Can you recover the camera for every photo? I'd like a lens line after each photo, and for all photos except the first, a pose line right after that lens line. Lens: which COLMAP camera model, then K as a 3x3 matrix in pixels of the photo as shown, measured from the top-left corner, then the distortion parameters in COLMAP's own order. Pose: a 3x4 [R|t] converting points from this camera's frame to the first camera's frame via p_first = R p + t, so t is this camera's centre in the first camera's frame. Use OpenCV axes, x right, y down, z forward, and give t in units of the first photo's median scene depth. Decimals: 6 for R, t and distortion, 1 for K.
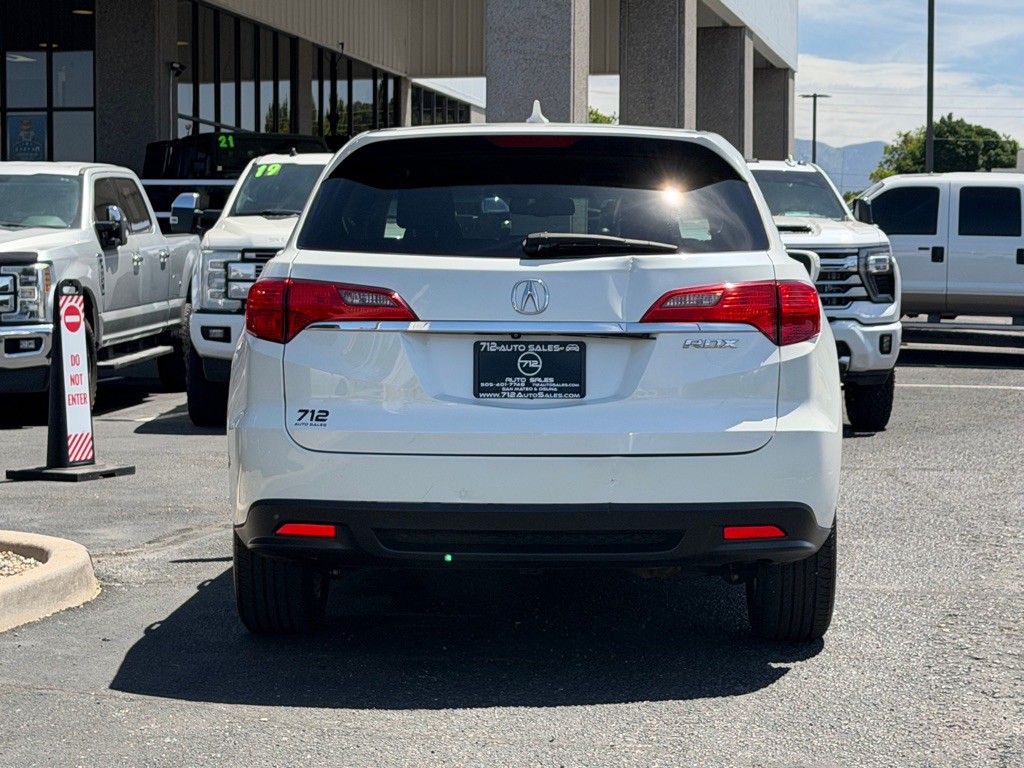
lens RADIAL K [[2386.7, 0, 512.0], [0, 2386.7, 384.0], [0, 0, 1]] dist [0.151635, 0.421632]
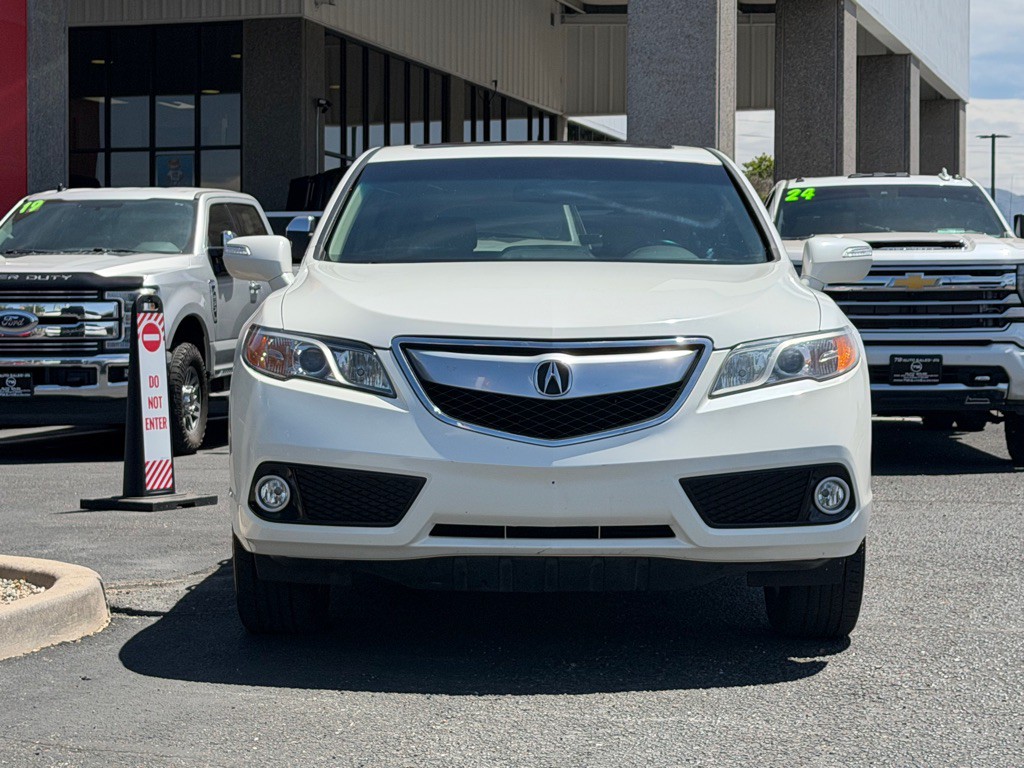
lens RADIAL K [[2359.9, 0, 469.5], [0, 2359.9, 363.4], [0, 0, 1]] dist [0.160208, 0.144770]
pose [[0.995504, -0.001385, -0.094705, 0.022639], [-0.001597, 0.999505, -0.031404, 0.009627], [0.094701, 0.031414, 0.995010, 0.078289]]
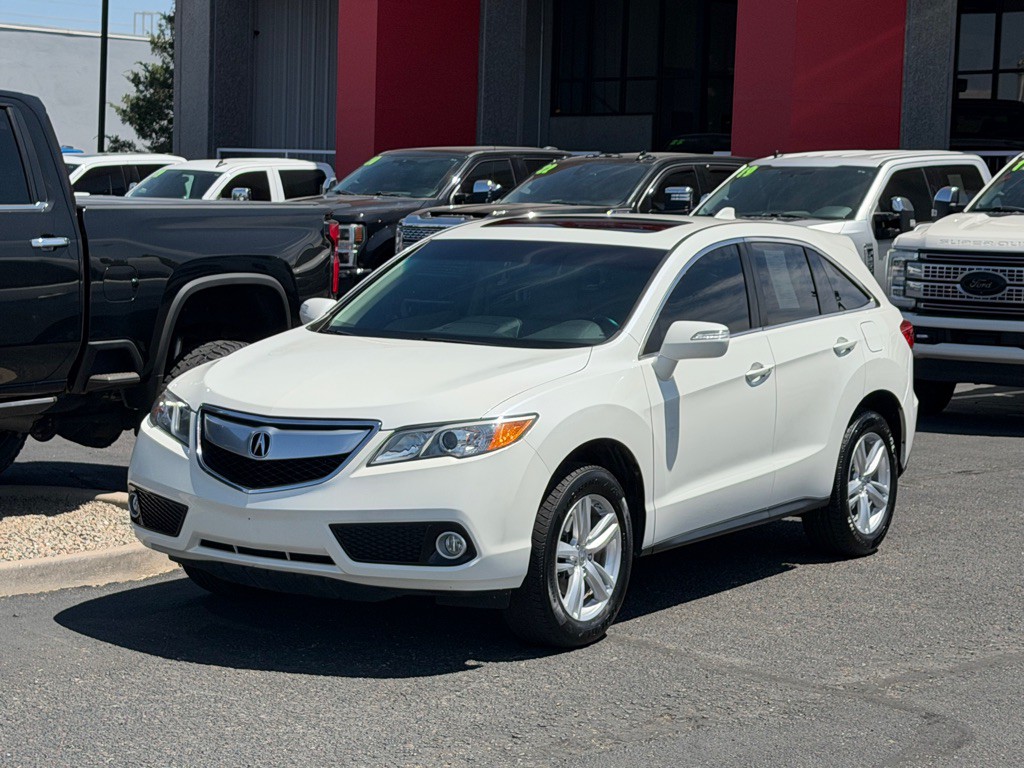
lens RADIAL K [[2364.0, 0, 473.2], [0, 2364.0, 385.9], [0, 0, 1]] dist [0.160660, -0.025417]
pose [[0.785886, 0.069591, -0.614444, 0.384127], [-0.043892, 0.997419, 0.056828, -0.048599], [0.616812, -0.017691, 0.786911, 0.066558]]
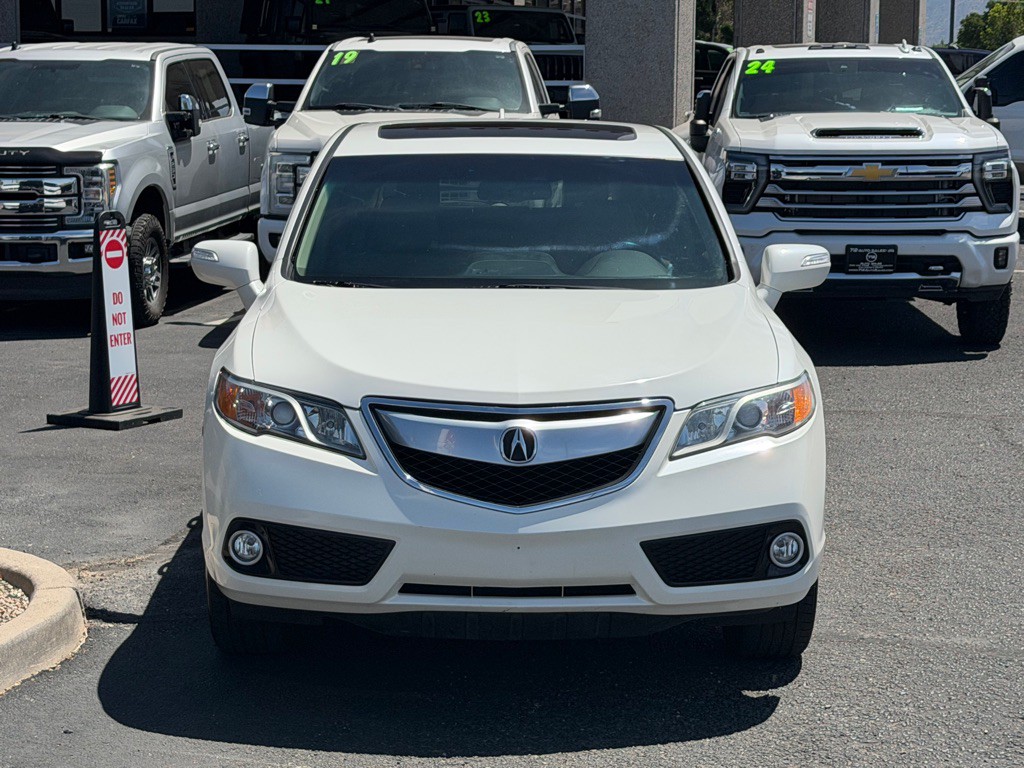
lens RADIAL K [[2364.0, 0, 473.2], [0, 2364.0, 385.9], [0, 0, 1]] dist [0.160660, -0.025417]
pose [[0.997247, 0.008643, -0.073642, 0.021196], [-0.002234, 0.996235, 0.086668, -0.046586], [0.074114, -0.086265, 0.993512, 0.068641]]
